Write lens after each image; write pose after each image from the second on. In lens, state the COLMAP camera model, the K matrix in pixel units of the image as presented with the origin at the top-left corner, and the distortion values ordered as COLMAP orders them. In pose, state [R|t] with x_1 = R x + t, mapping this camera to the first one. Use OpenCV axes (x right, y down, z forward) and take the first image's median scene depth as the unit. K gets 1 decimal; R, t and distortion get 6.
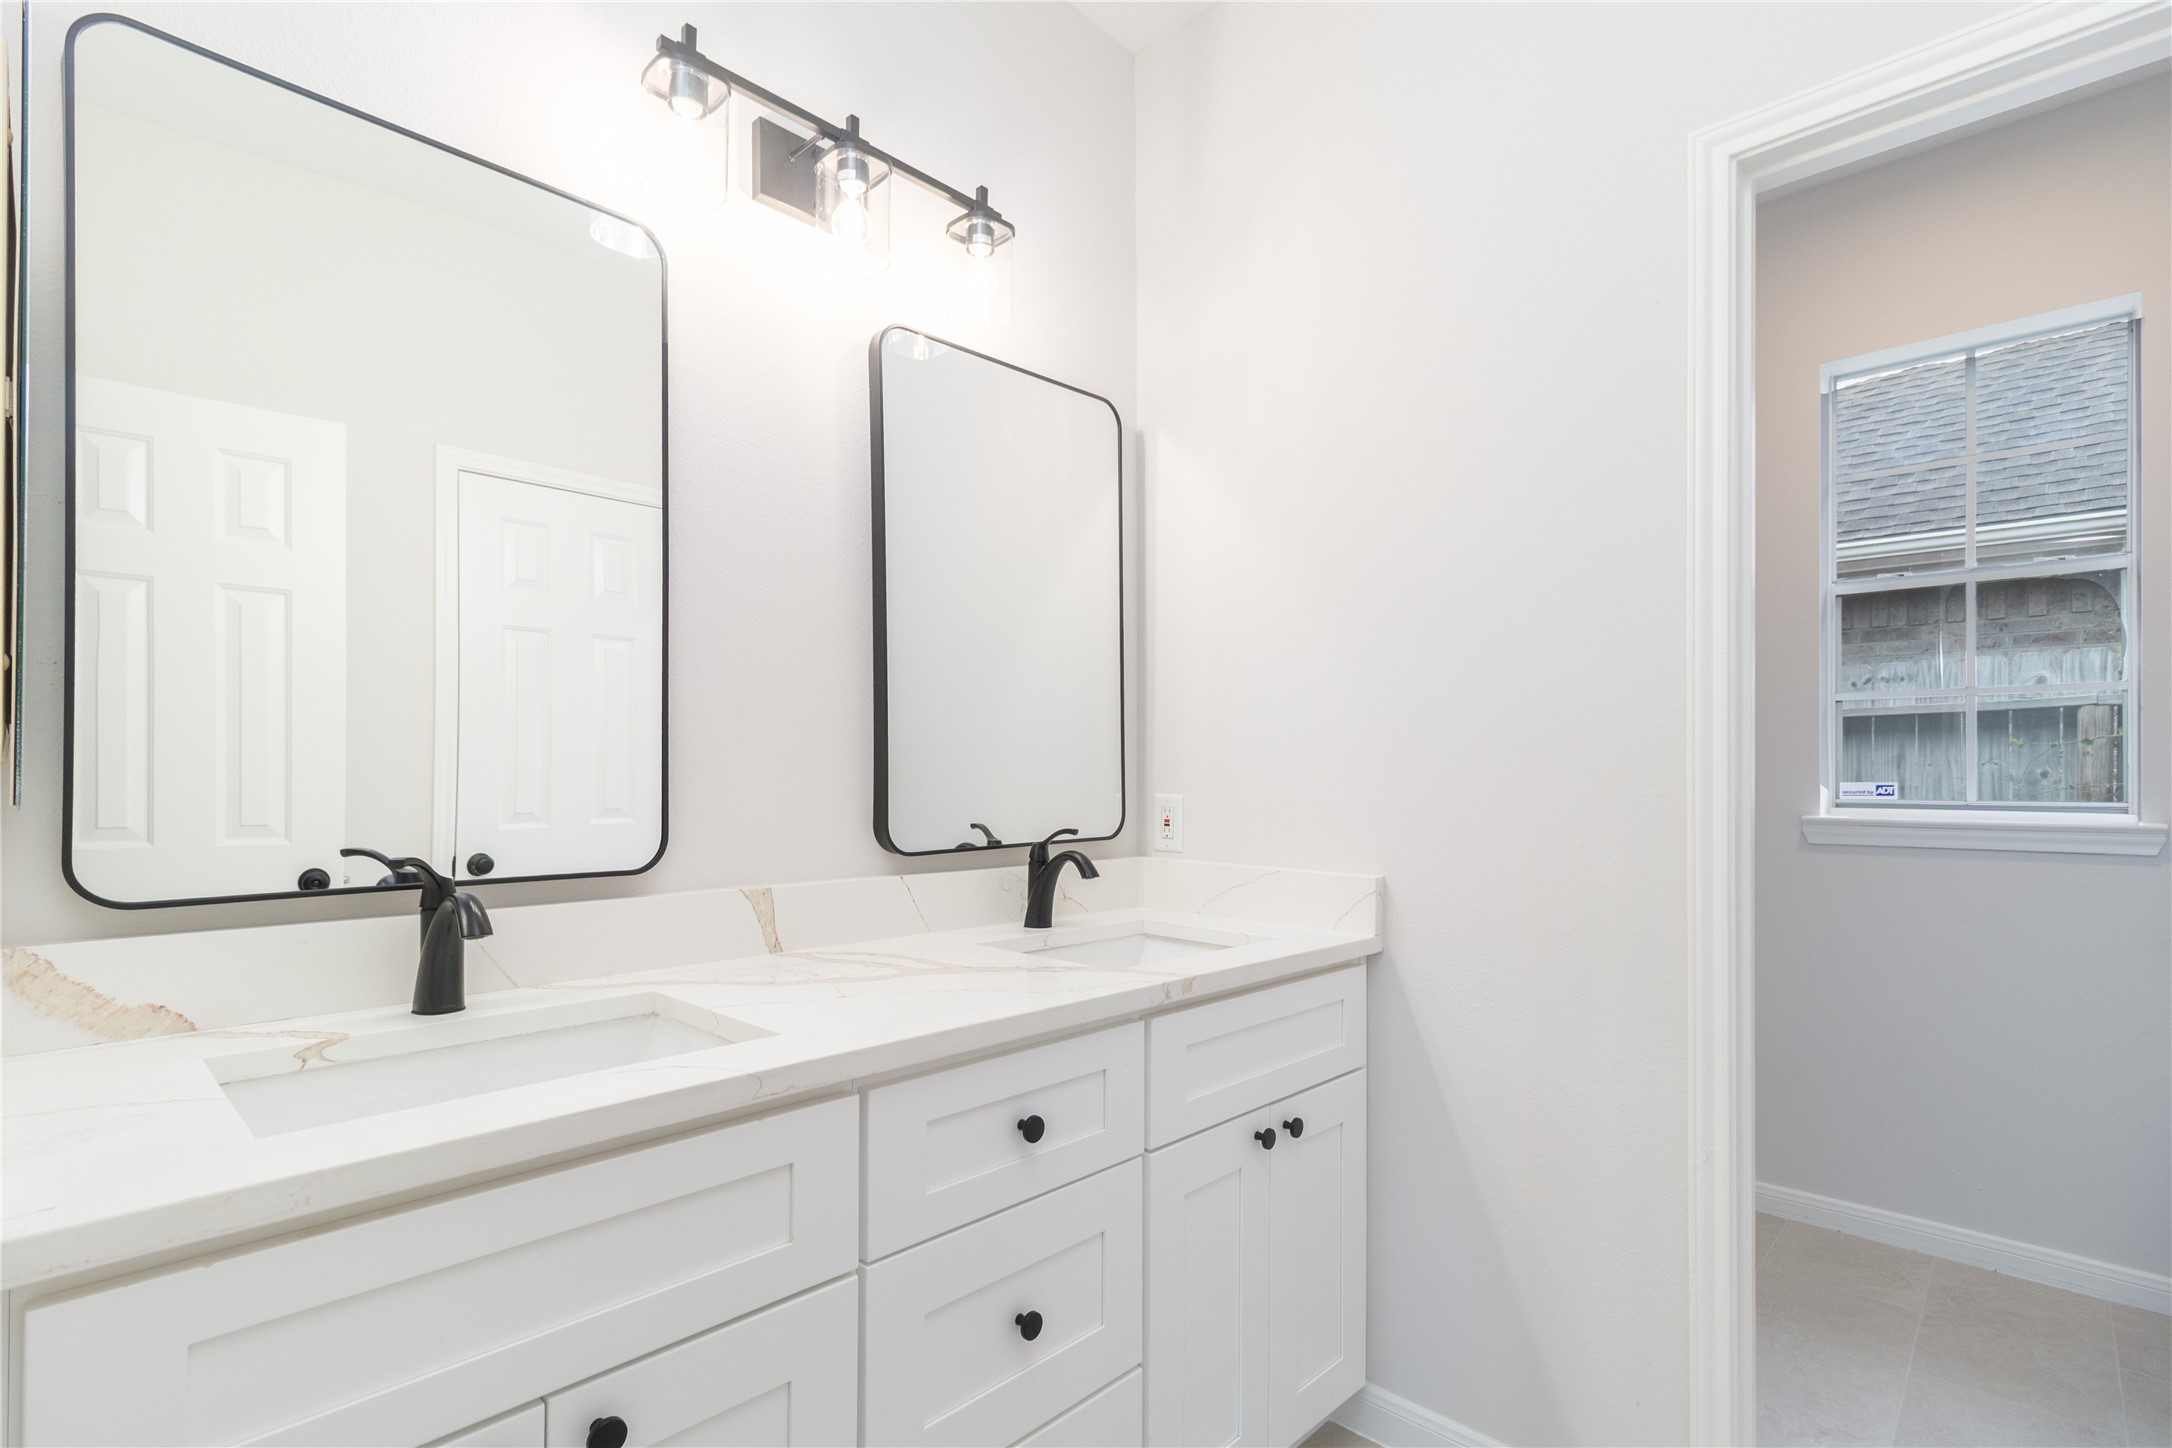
lens RADIAL K [[1003.6, 0, 1082.9], [0, 1003.6, 772.9], [0, 0, 1]] dist [-0.000499, -0.000272]
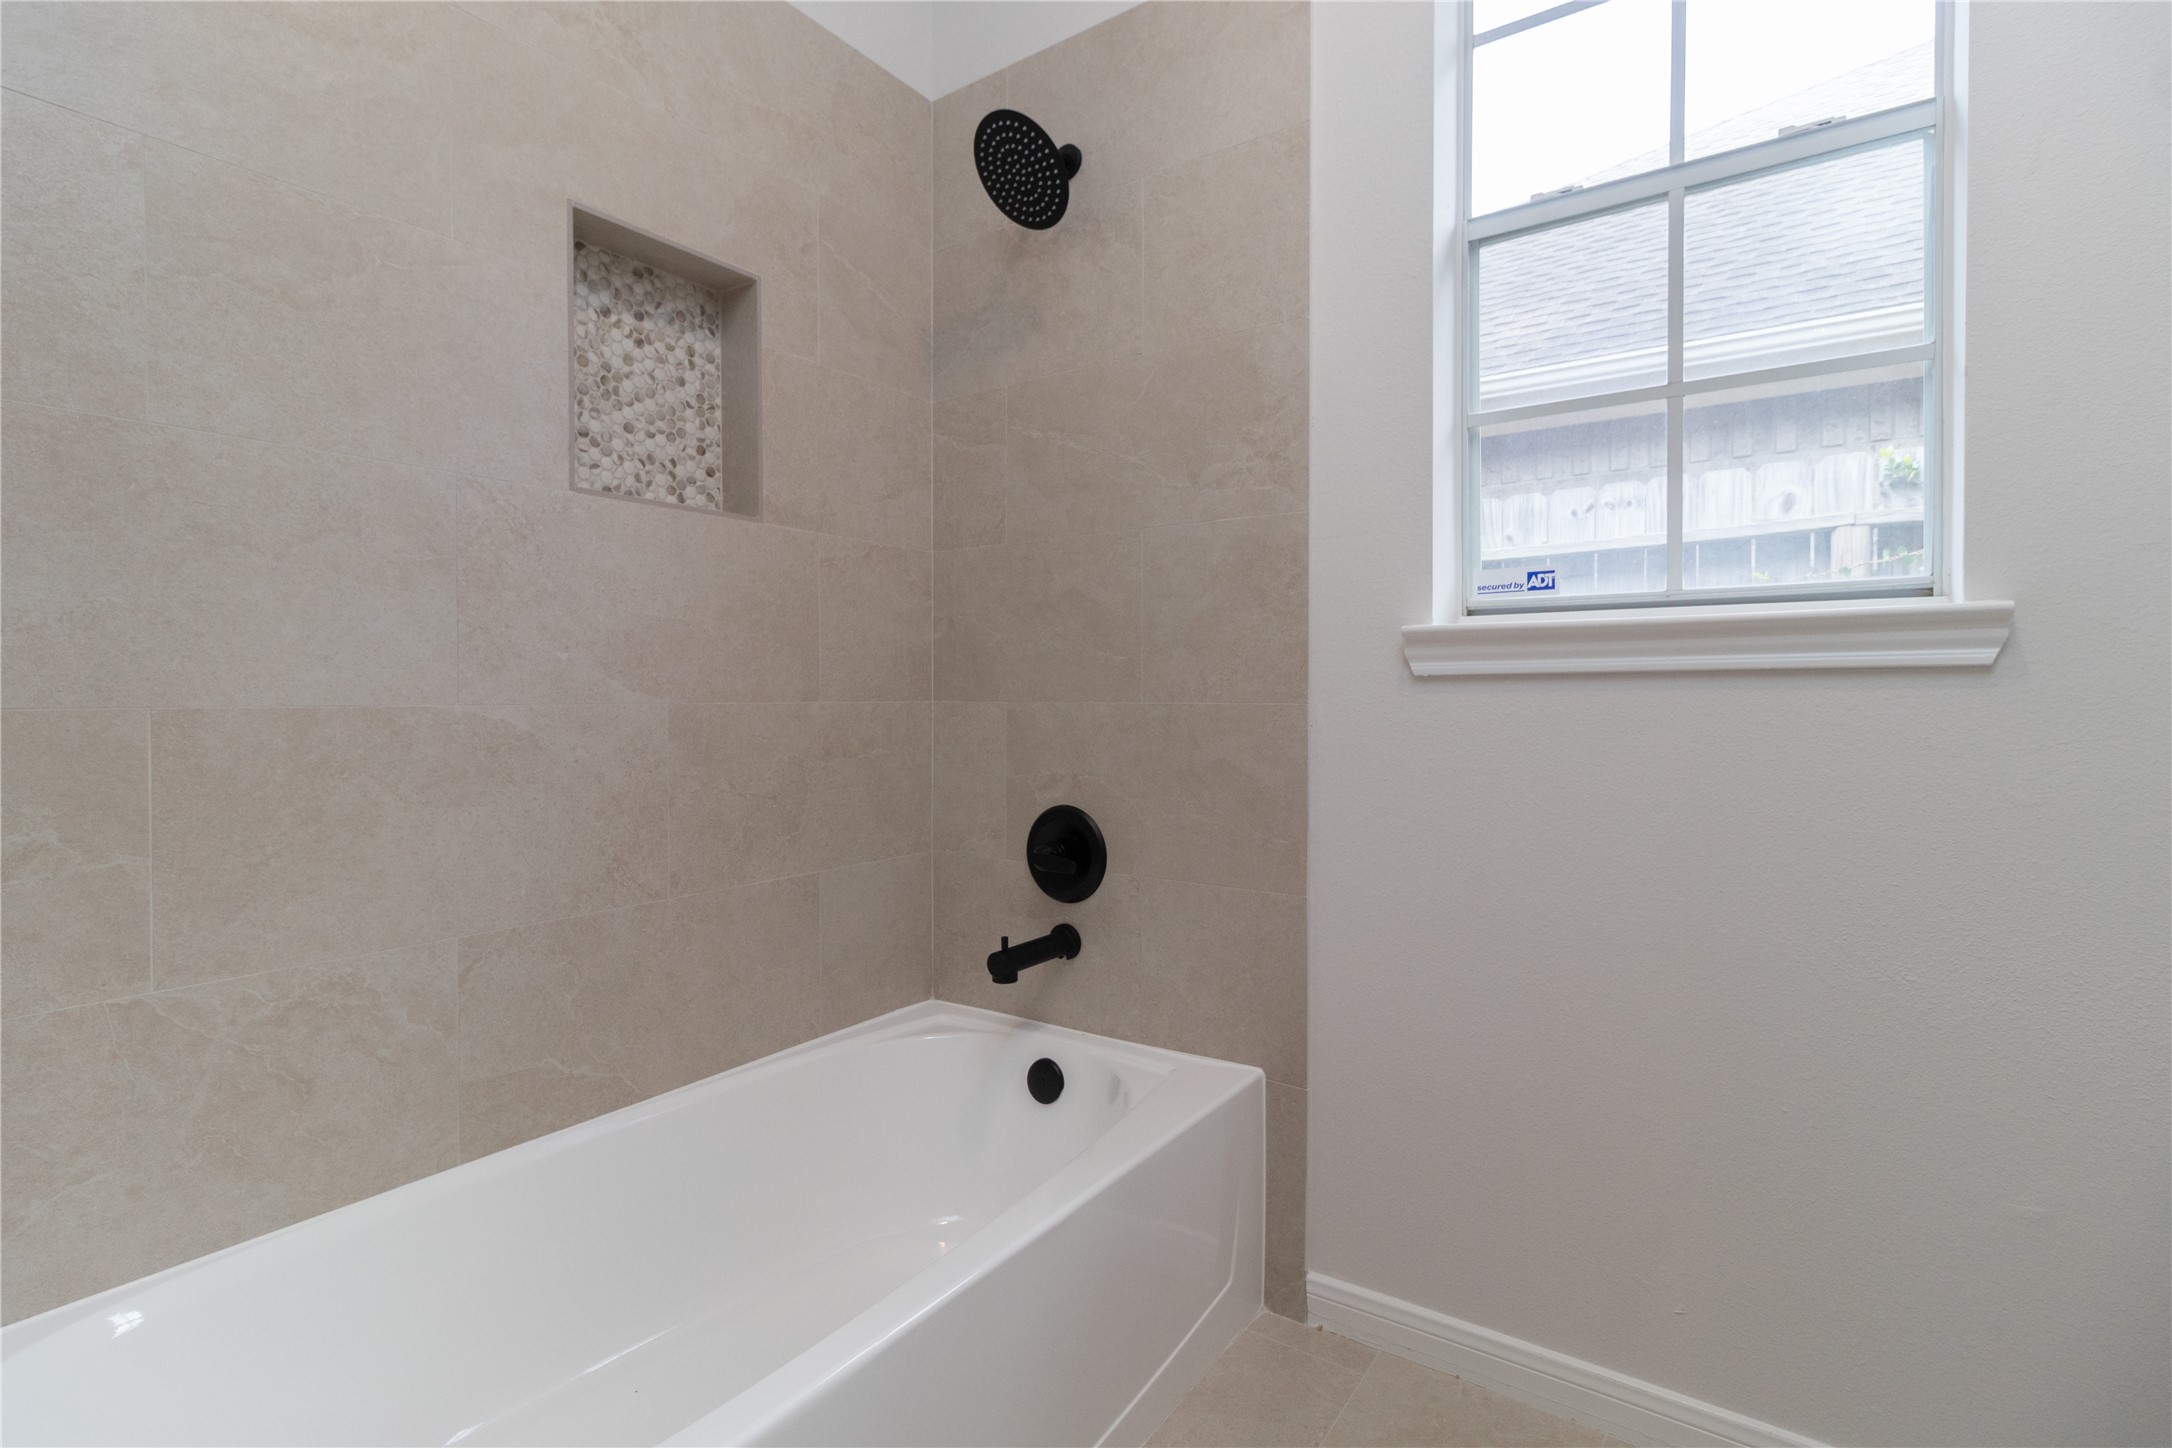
lens RADIAL K [[998.3, 0, 1087.0], [0, 998.3, 707.8], [0, 0, 1]] dist [0.000462, 0.000076]
pose [[0.988805, -0.006587, 0.149069, 0.287008], [0.004370, 0.999875, 0.015197, 0.048682], [-0.149151, -0.014375, 0.988710, 0.299346]]
